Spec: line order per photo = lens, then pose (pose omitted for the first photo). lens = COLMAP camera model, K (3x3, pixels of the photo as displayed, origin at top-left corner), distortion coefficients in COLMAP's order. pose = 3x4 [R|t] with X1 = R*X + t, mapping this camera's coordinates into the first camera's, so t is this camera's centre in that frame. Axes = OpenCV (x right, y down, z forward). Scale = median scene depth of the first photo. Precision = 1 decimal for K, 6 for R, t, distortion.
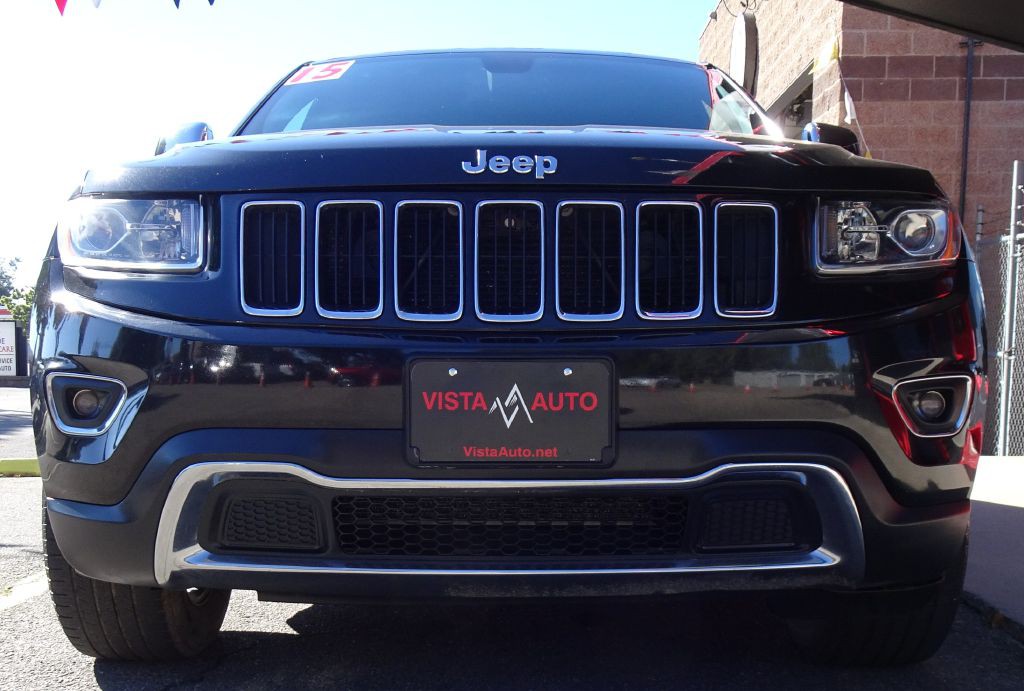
lens RADIAL K [[1184.9, 0, 511.4], [0, 1184.9, 348.2], [0, 0, 1]] dist [-0.003744, 0.000000]
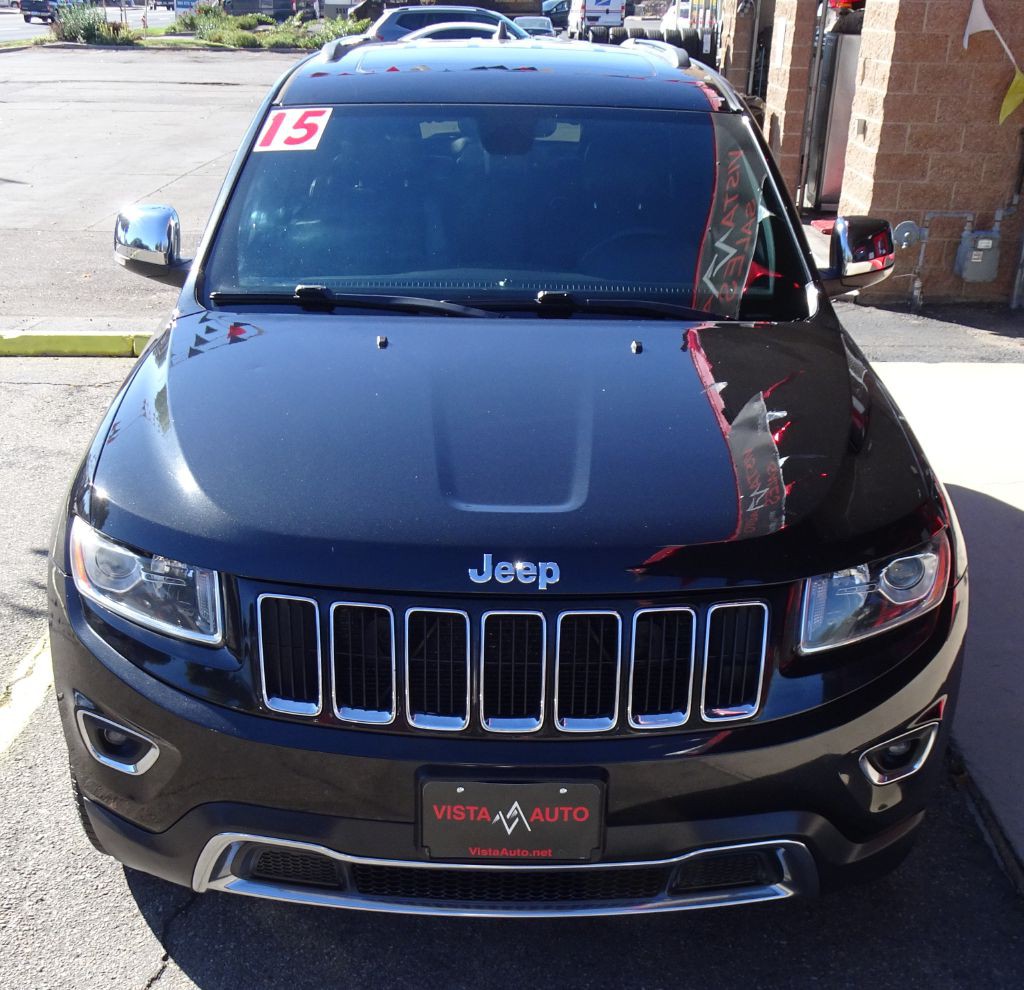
lens RADIAL K [[1408.3, 0, 507.9], [0, 1408.3, 489.2], [0, 0, 1]] dist [-0.027546, 0.000000]
pose [[0.999748, 0.016528, 0.015220, -0.027654], [-0.020536, 0.947011, 0.320543, -0.630174], [-0.009115, -0.320775, 0.947112, -0.153560]]
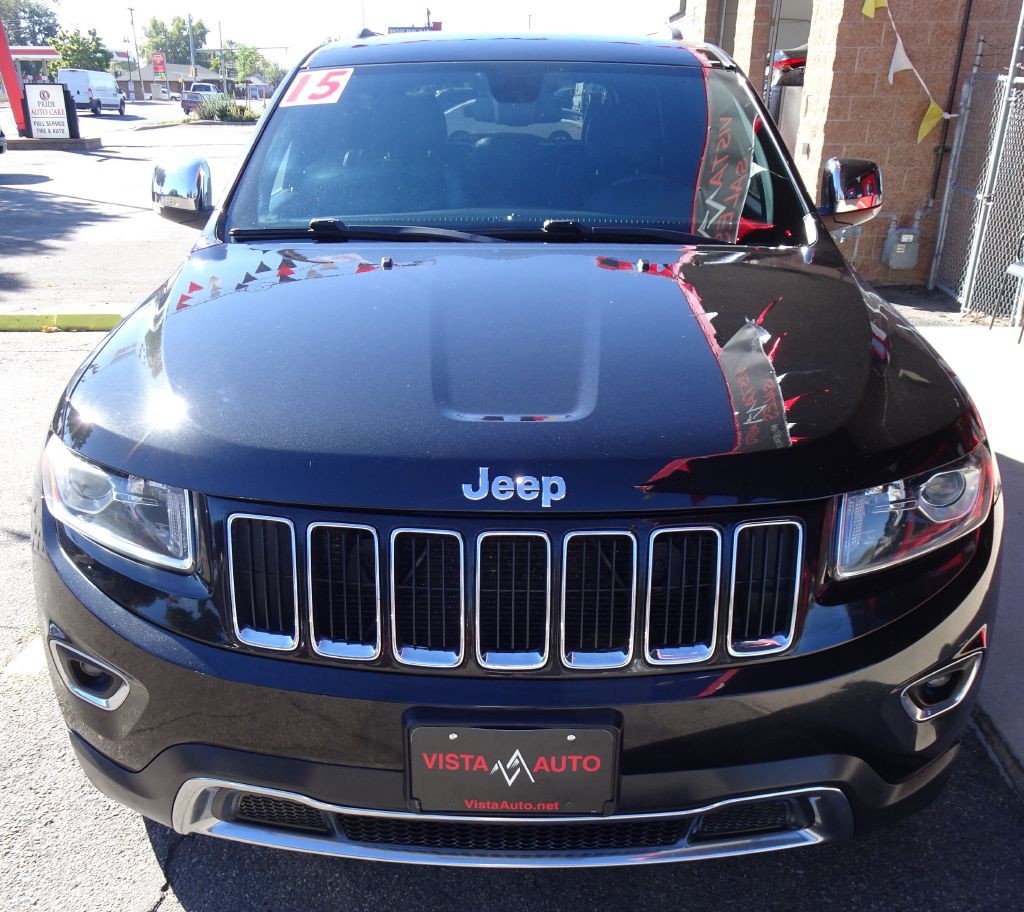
lens RADIAL K [[1024.4, 0, 489.9], [0, 1024.4, 462.3], [0, 0, 1]] dist [-0.004223, 0.000000]
pose [[0.999664, 0.009503, -0.024133, -0.001085], [-0.000791, 0.941196, 0.337859, -0.446330], [0.025925, -0.337727, 0.940887, 0.265477]]
